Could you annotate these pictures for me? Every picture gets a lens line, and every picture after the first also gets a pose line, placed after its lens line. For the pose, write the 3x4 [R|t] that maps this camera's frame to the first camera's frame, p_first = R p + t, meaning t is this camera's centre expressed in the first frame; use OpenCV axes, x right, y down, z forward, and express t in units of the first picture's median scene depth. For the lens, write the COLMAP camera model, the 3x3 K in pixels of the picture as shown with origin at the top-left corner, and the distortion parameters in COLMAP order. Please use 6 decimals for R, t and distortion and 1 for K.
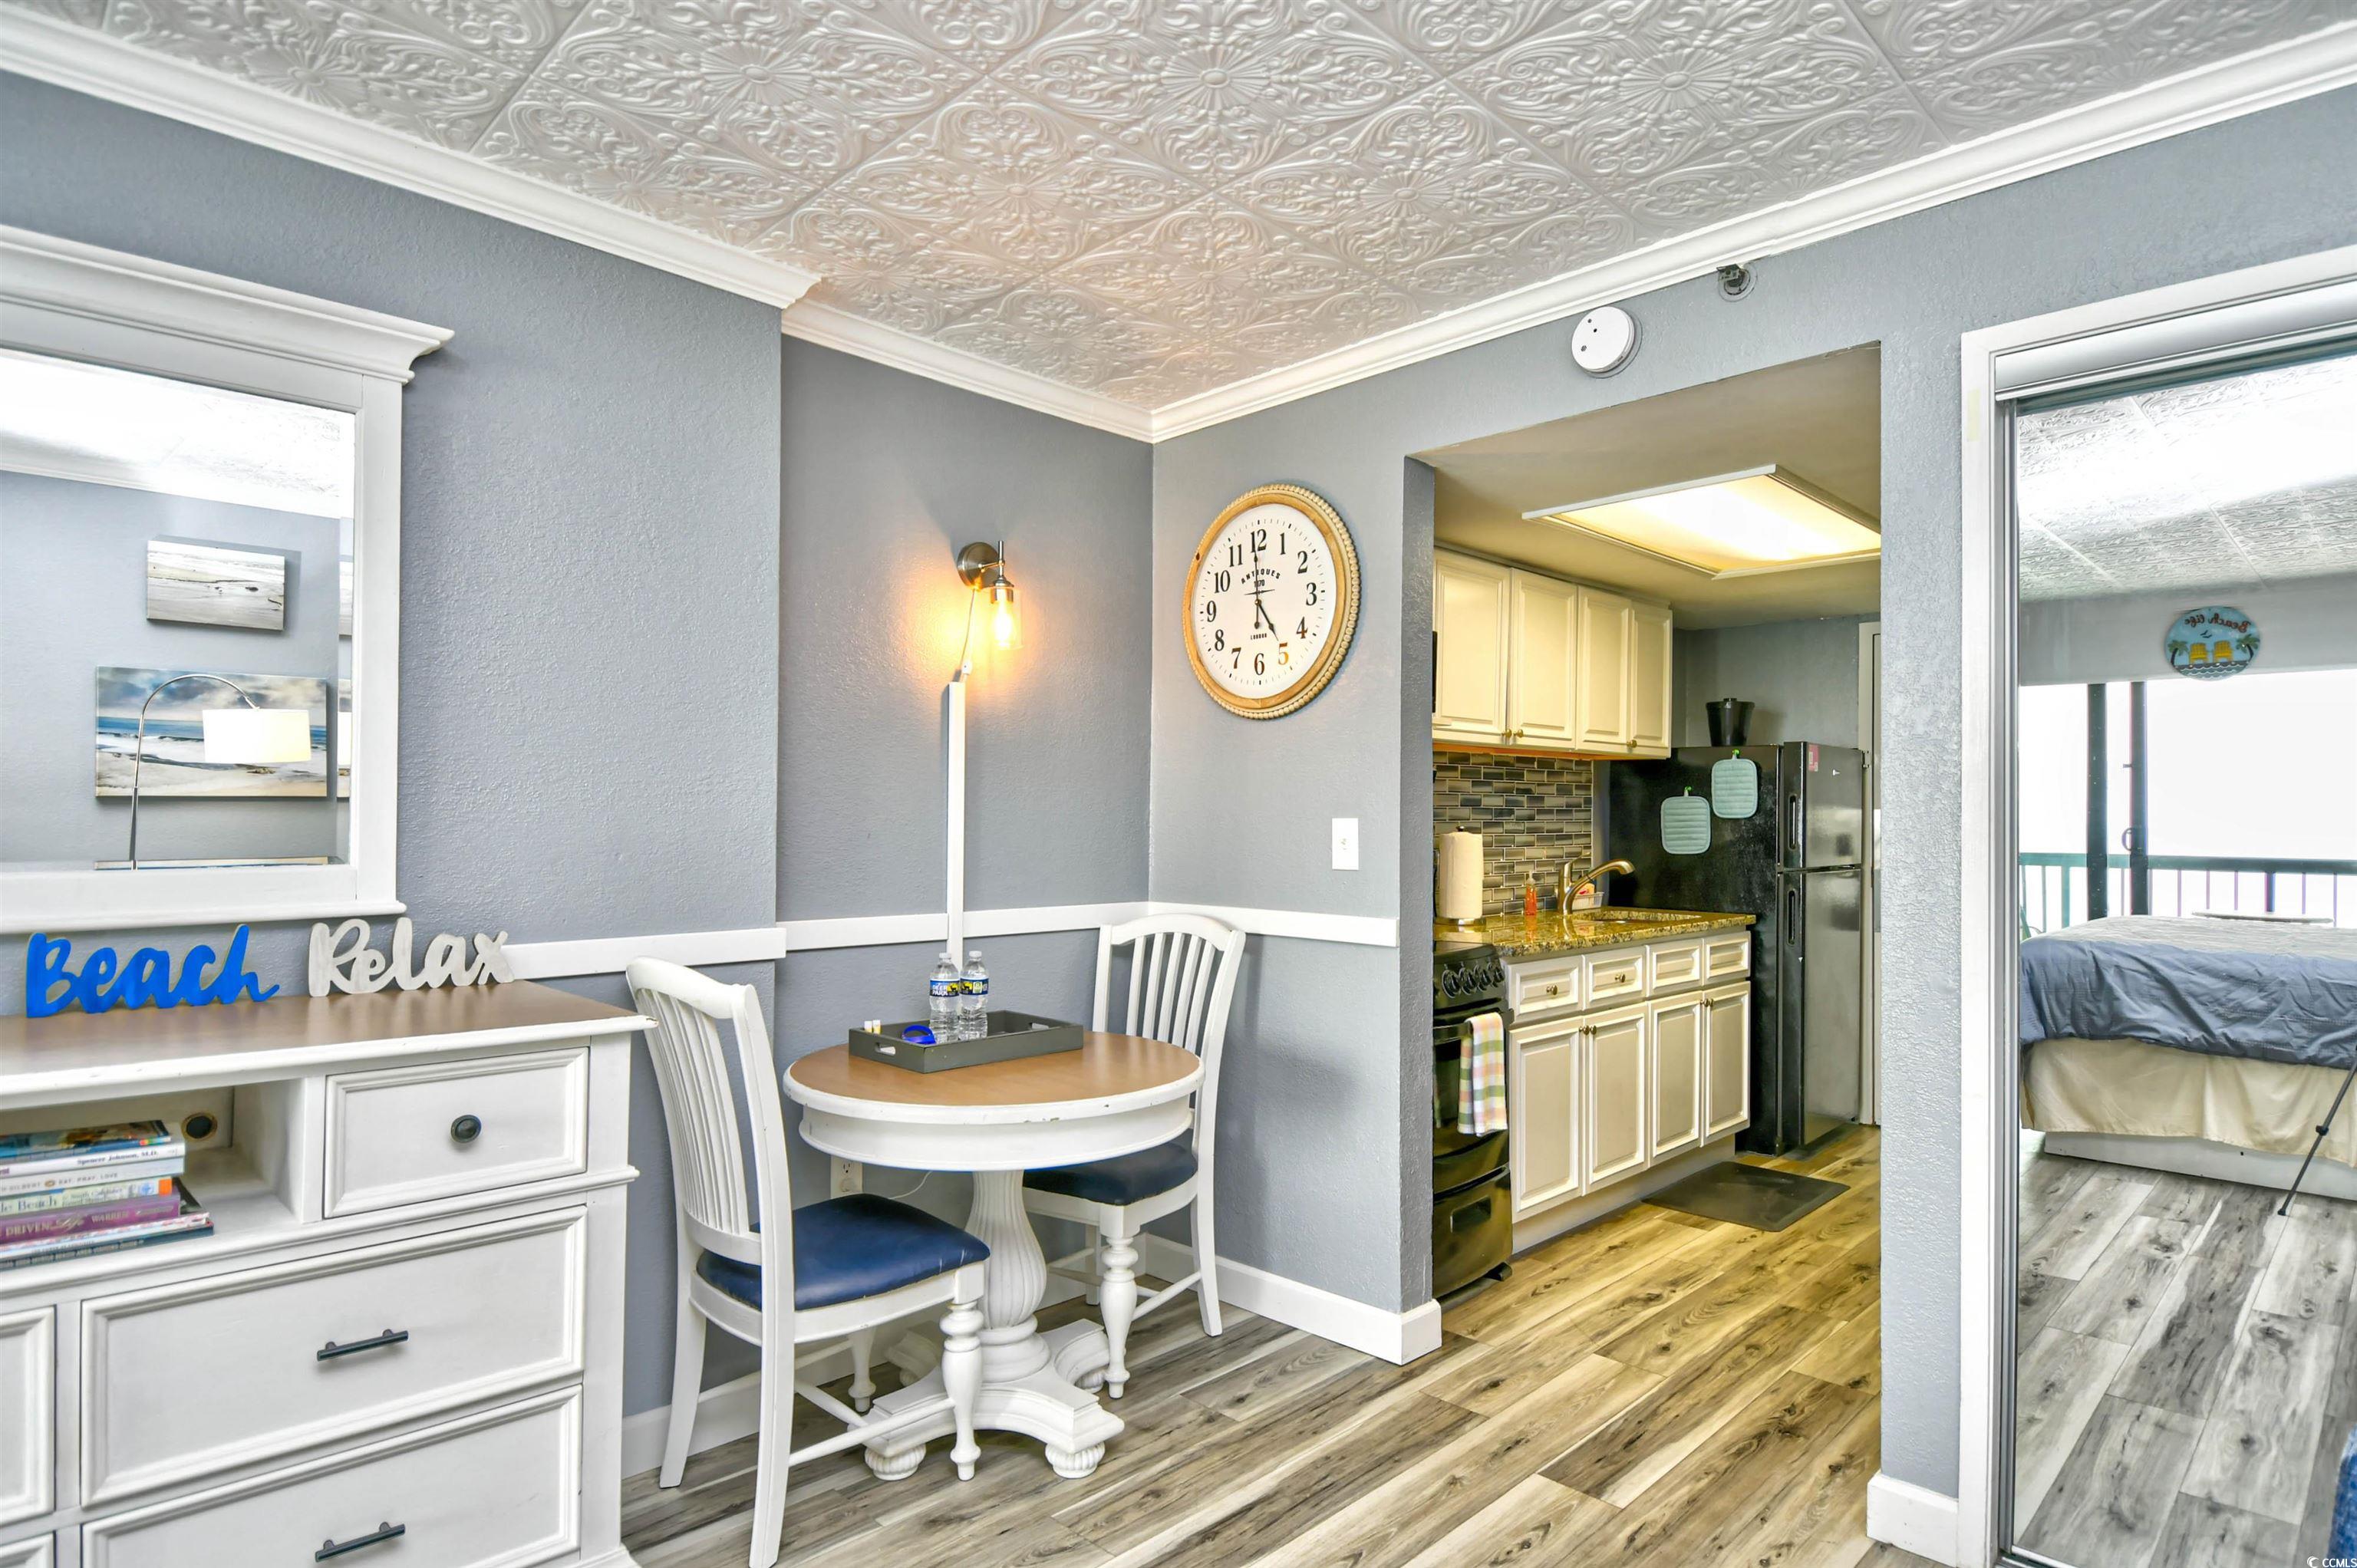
lens RADIAL K [[1256.7, 0, 1173.9], [0, 1256.7, 801.9], [0, 0, 1]] dist [-0.013495, -0.000709]
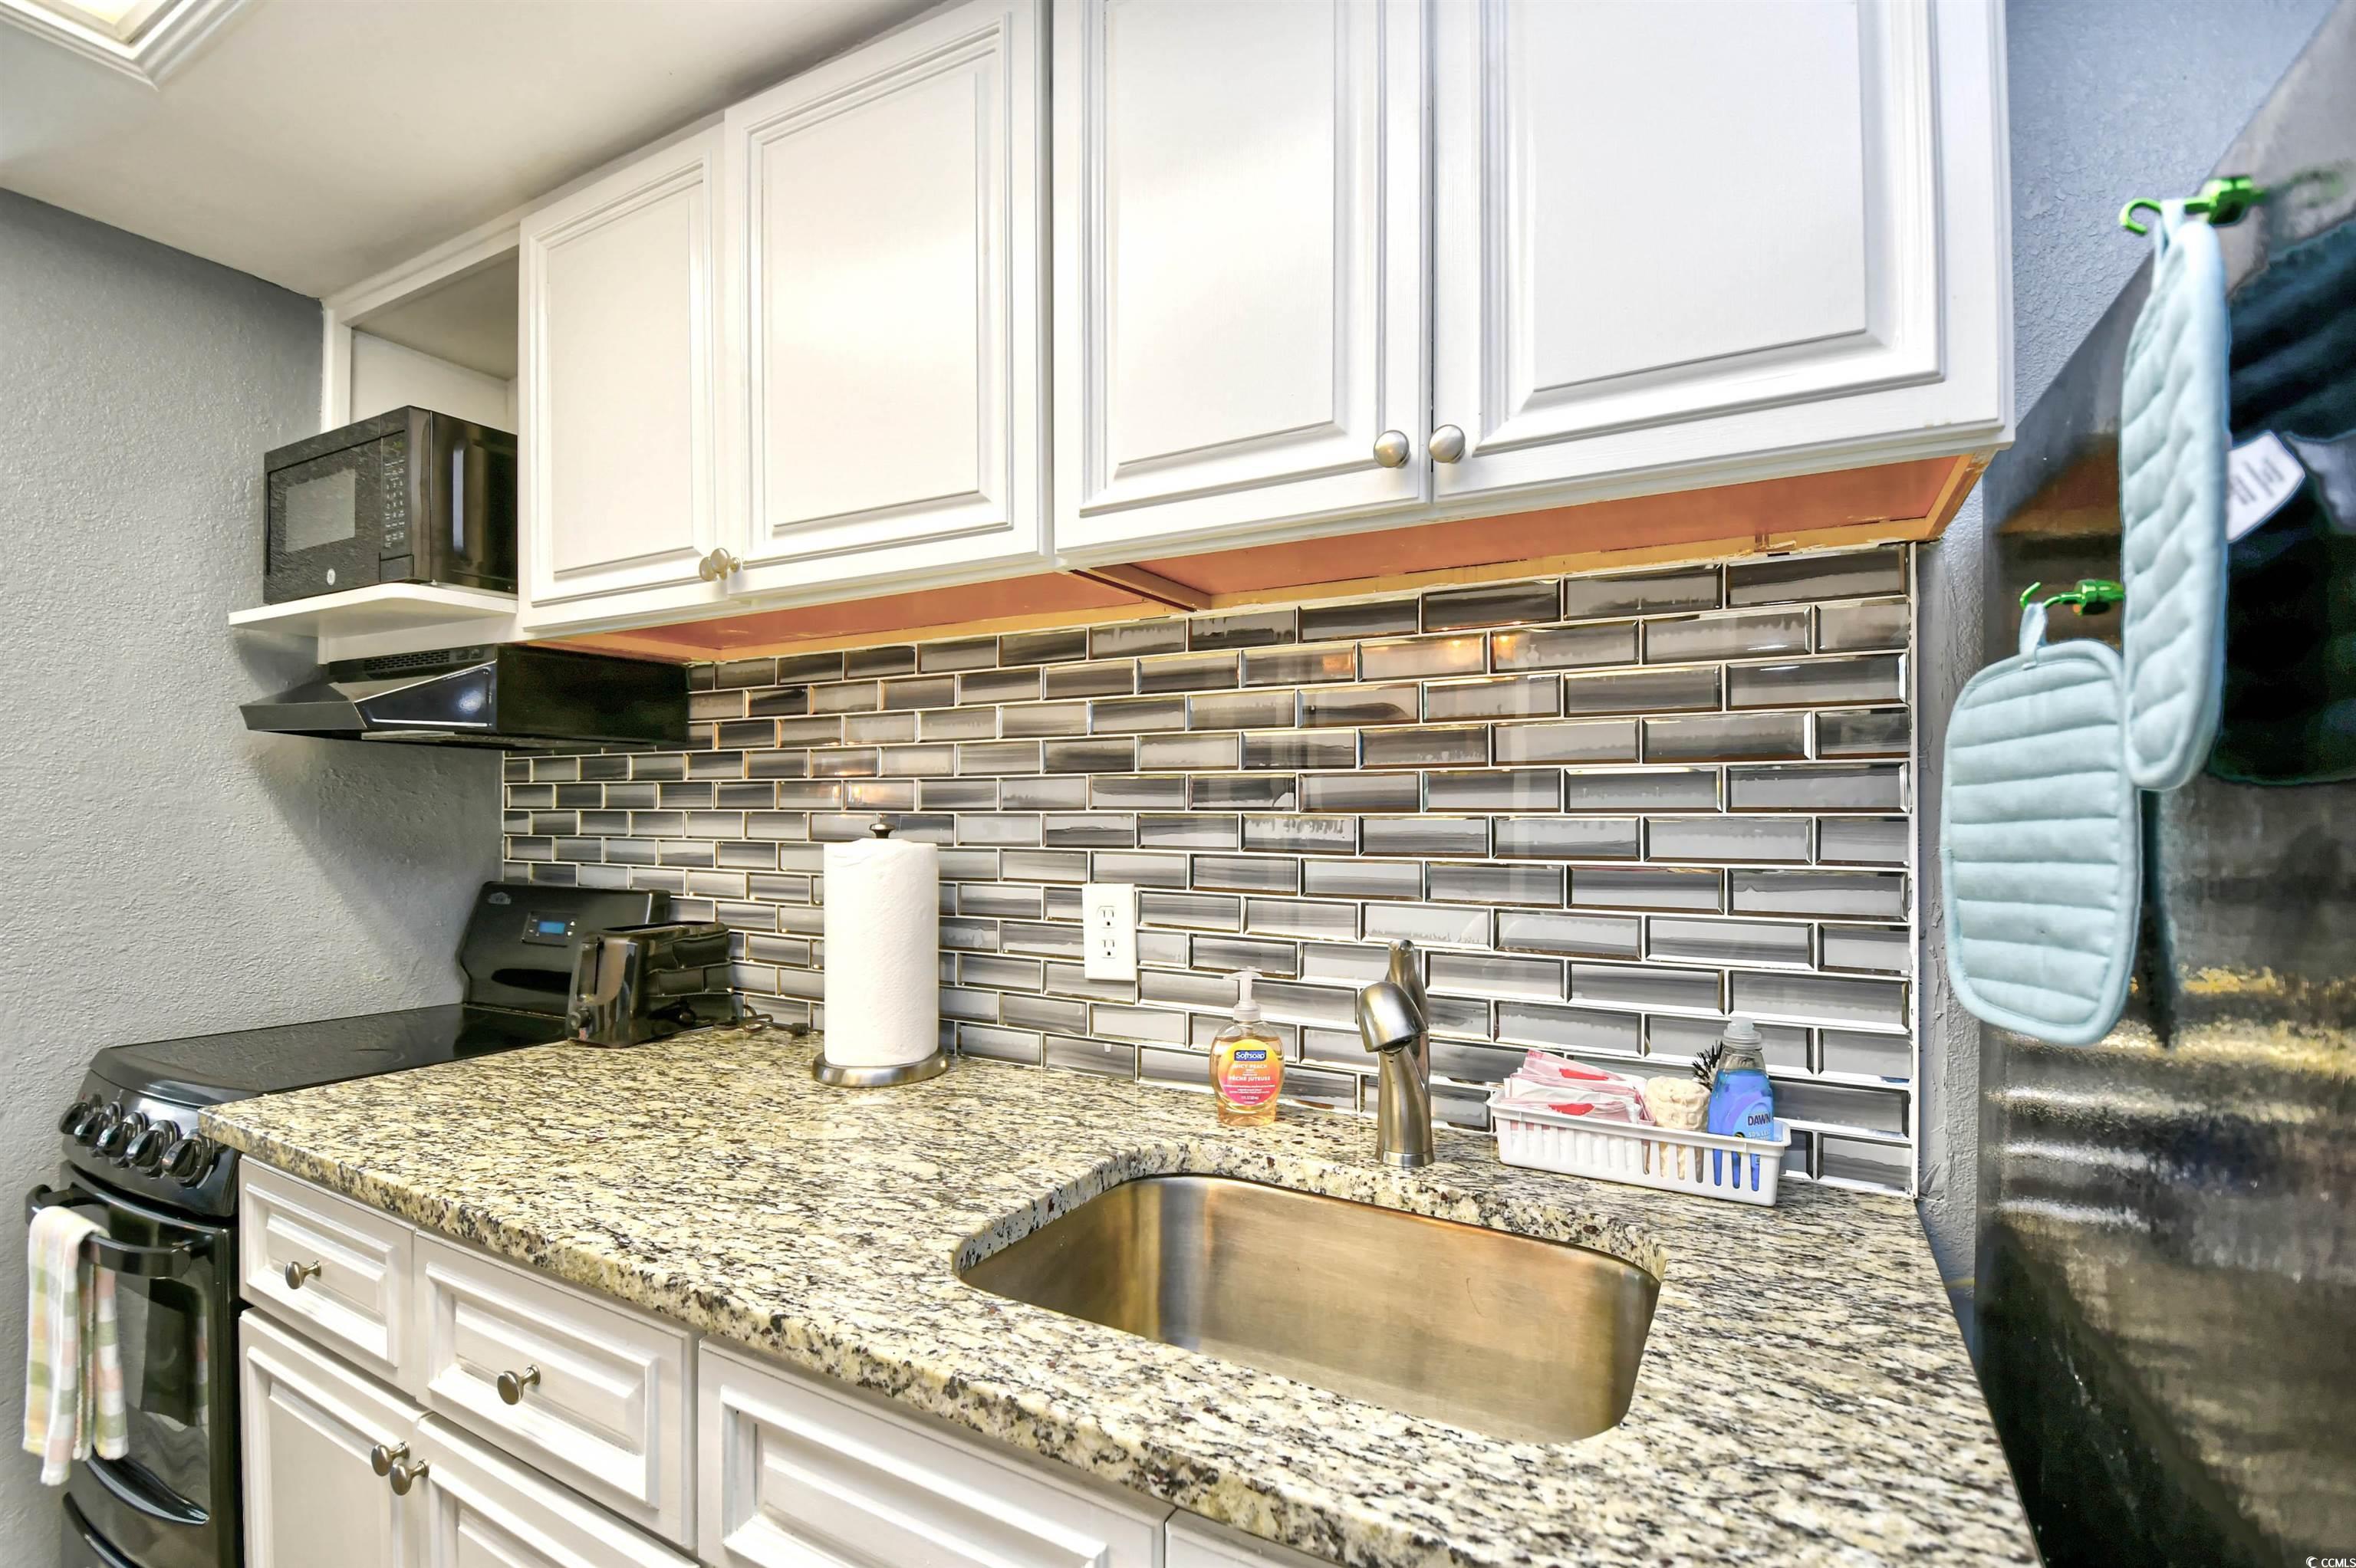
lens RADIAL K [[1054.1, 0, 1204.1], [0, 1054.1, 798.4], [0, 0, 1]] dist [-0.012454, -0.010656]
pose [[0.312725, -0.012727, -0.949758, 0.531376], [0.008556, 0.999907, -0.010582, 0.014736], [0.949805, -0.004816, 0.312805, 0.920373]]
